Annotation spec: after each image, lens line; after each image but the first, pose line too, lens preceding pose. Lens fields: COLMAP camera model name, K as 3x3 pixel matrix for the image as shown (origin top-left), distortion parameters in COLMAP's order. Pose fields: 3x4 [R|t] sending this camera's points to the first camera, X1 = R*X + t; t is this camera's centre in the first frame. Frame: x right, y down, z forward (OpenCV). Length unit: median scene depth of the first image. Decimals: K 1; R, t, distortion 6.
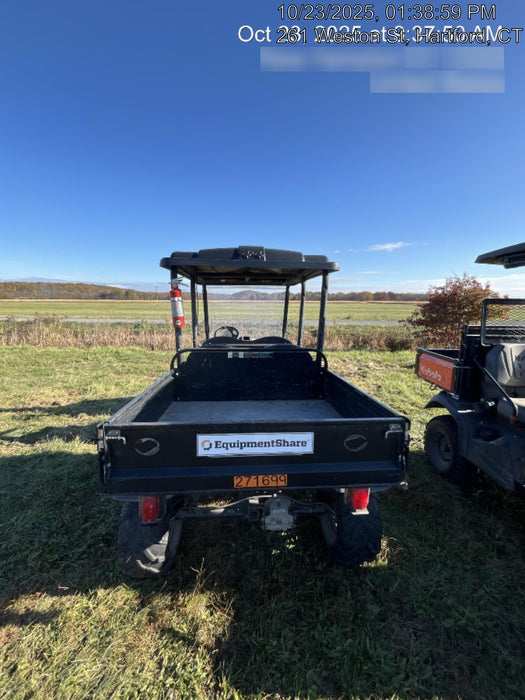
lens RADIAL K [[295.3, 0, 262.5], [0, 295.3, 350.0], [0, 0, 1]] dist [0.001904, 0.000030]
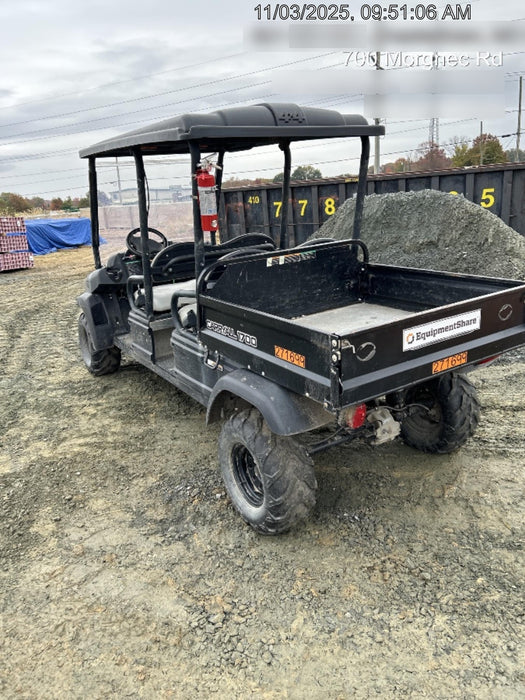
lens RADIAL K [[529.4, 0, 262.5], [0, 529.4, 350.0], [0, 0, 1]] dist [0.073402, -0.000505]
pose [[0.875005, -0.208099, 0.437104, -1.400259], [0.132575, 0.971384, 0.197071, -0.062605], [-0.465606, -0.114490, 0.877555, -0.350304]]
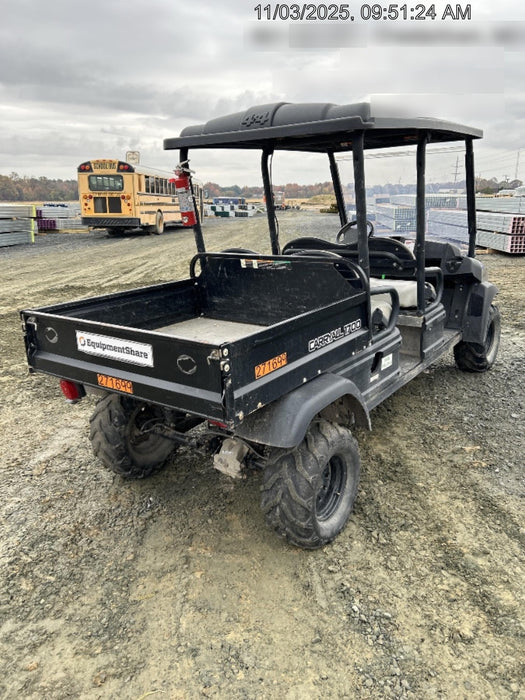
lens RADIAL K [[529.4, 0, 262.5], [0, 529.4, 350.0], [0, 0, 1]] dist [0.073402, -0.000505]
pose [[0.766624, 0.147178, -0.625001, 1.515188], [-0.039285, 0.982304, 0.183129, -0.030532], [0.640893, -0.115838, 0.758839, -0.063112]]
